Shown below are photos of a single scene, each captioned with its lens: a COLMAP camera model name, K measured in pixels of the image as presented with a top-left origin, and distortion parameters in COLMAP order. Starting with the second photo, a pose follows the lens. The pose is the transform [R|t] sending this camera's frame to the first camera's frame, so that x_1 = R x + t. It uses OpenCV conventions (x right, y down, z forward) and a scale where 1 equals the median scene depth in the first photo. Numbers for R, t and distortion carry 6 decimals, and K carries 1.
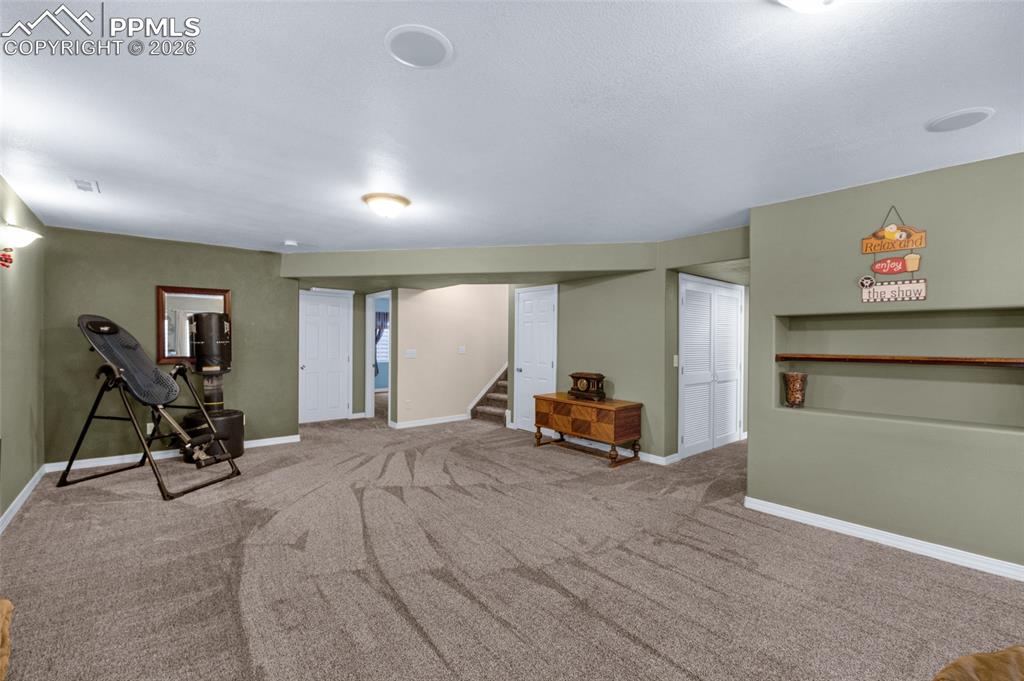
lens RADIAL K [[445.9, 0, 501.7], [0, 445.9, 338.1], [0, 0, 1]] dist [-0.007424, -0.000188]
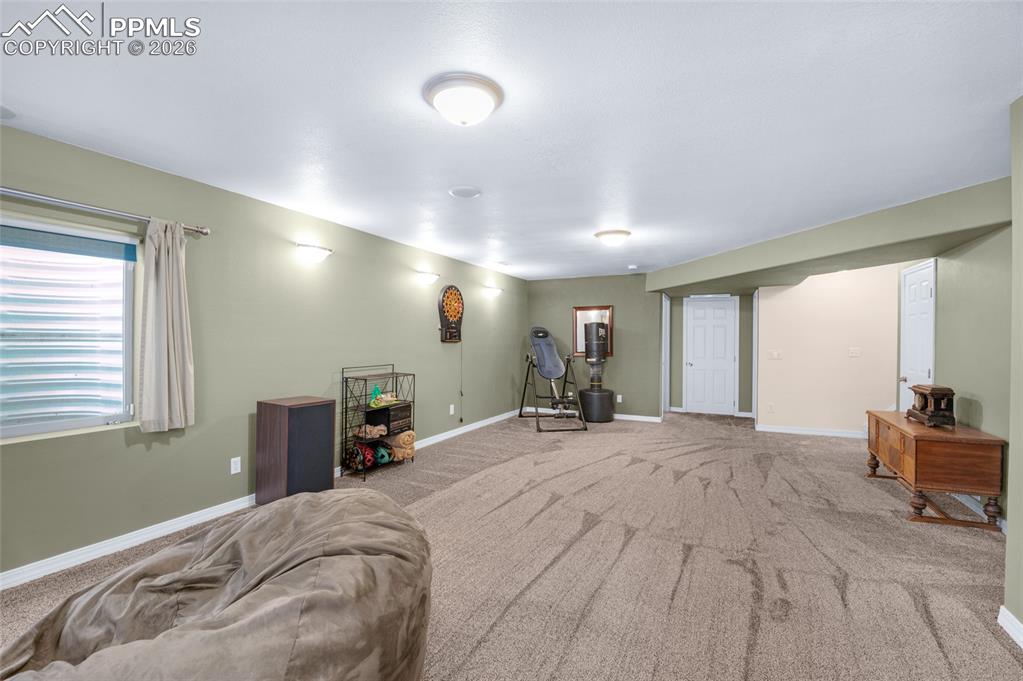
lens RADIAL K [[445.5, 0, 501.2], [0, 445.5, 338.2], [0, 0, 1]] dist [-0.007424, -0.000188]
pose [[0.390043, -0.010618, -0.920735, 0.745613], [0.006578, 0.999940, -0.008744, 0.008063], [0.920773, -0.002646, 0.390090, 0.163163]]
